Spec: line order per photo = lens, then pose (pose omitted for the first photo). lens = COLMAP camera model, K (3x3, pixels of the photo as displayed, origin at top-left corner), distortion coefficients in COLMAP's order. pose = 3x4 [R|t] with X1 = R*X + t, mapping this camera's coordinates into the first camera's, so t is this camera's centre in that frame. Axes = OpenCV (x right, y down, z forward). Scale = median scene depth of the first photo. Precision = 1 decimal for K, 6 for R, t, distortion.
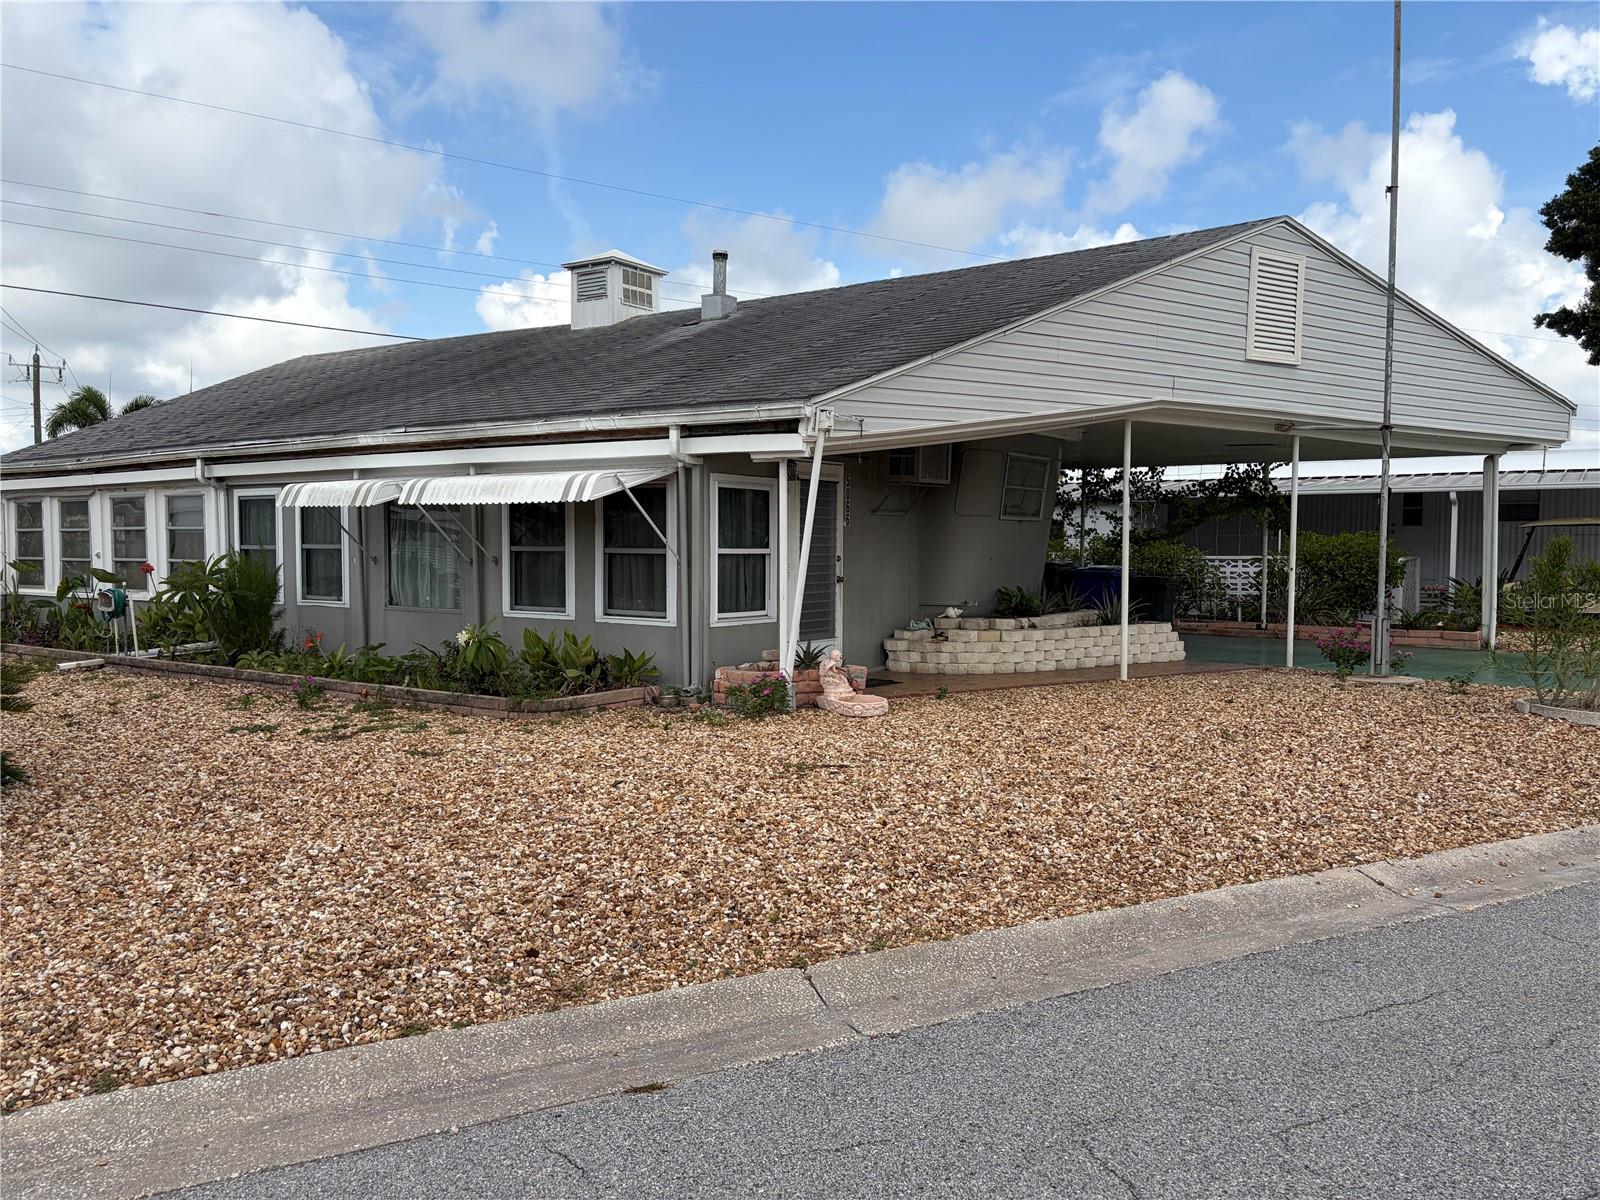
lens RADIAL K [[1220.8, 0, 800.0], [0, 1220.8, 600.0], [0, 0, 1]] dist [0.041906, -0.008133]
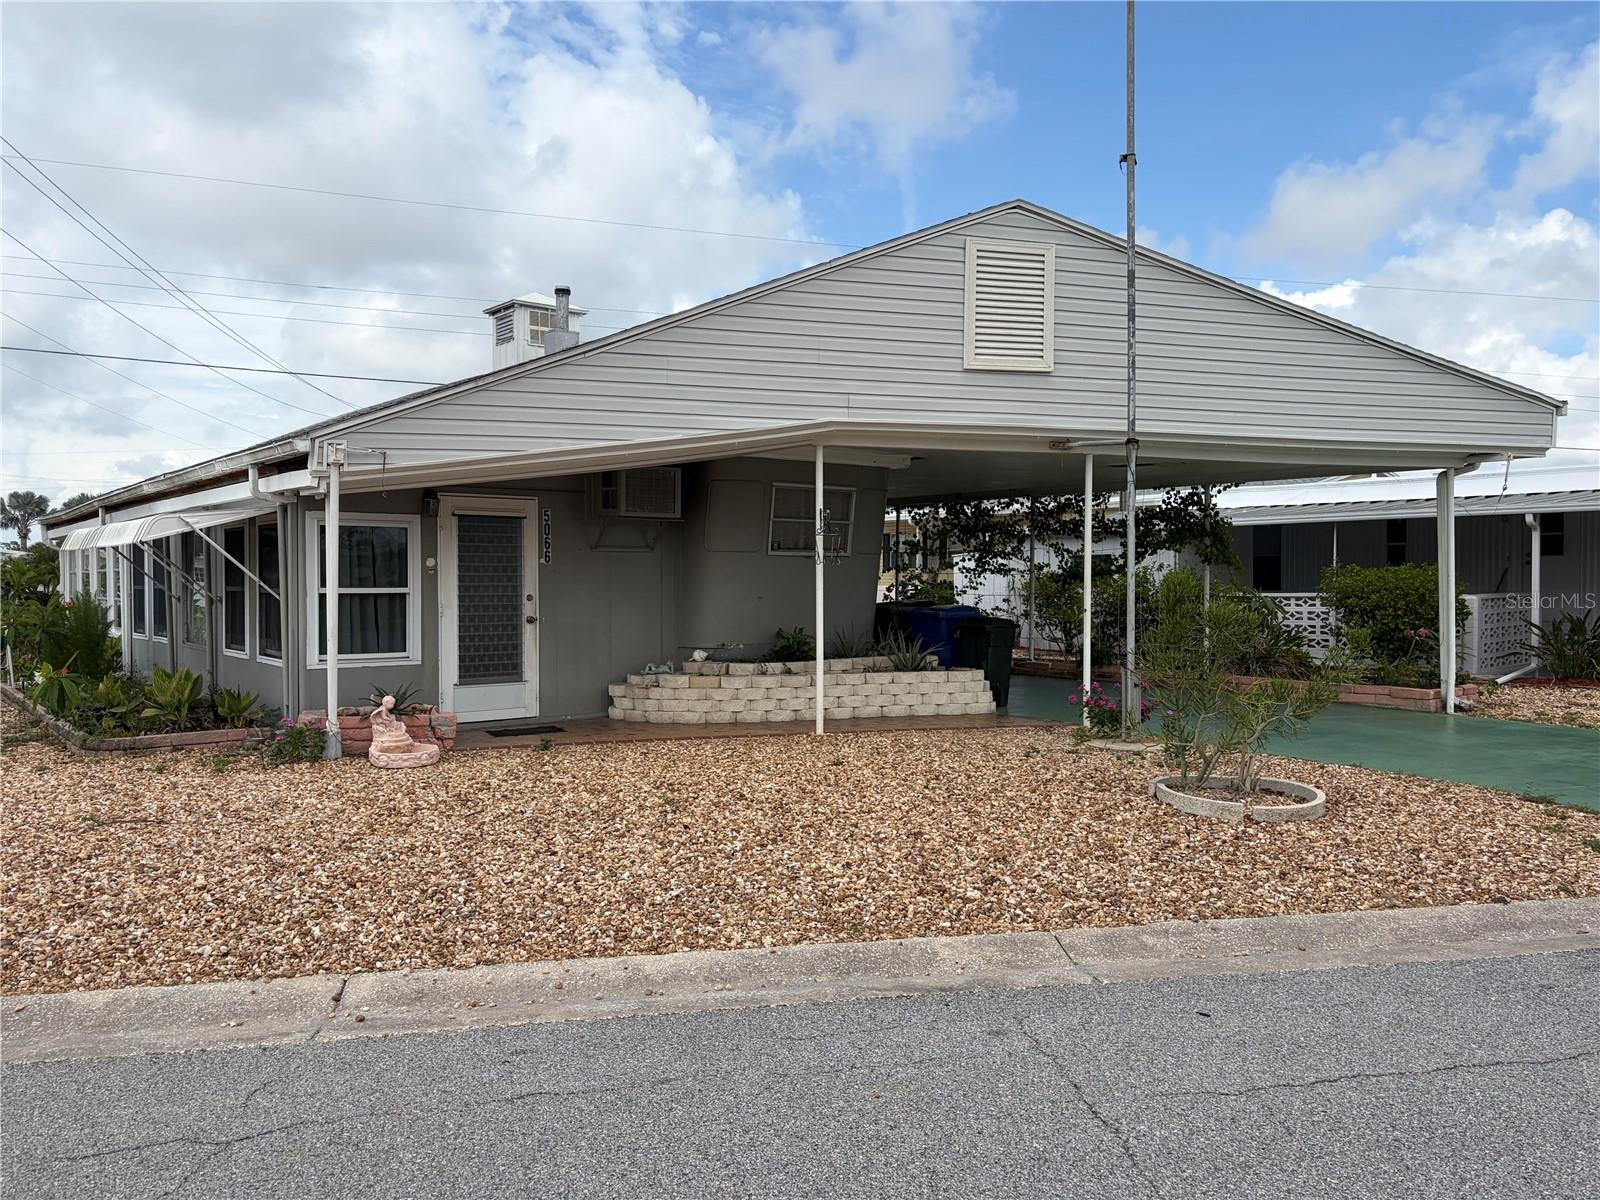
lens RADIAL K [[1220.8, 0, 800.0], [0, 1220.8, 600.0], [0, 0, 1]] dist [0.041906, -0.008133]
pose [[0.957248, 0.000929, -0.289267, 0.480762], [-0.009303, 0.999576, -0.027576, -0.007358], [0.289119, 0.029088, 0.956851, 0.139582]]
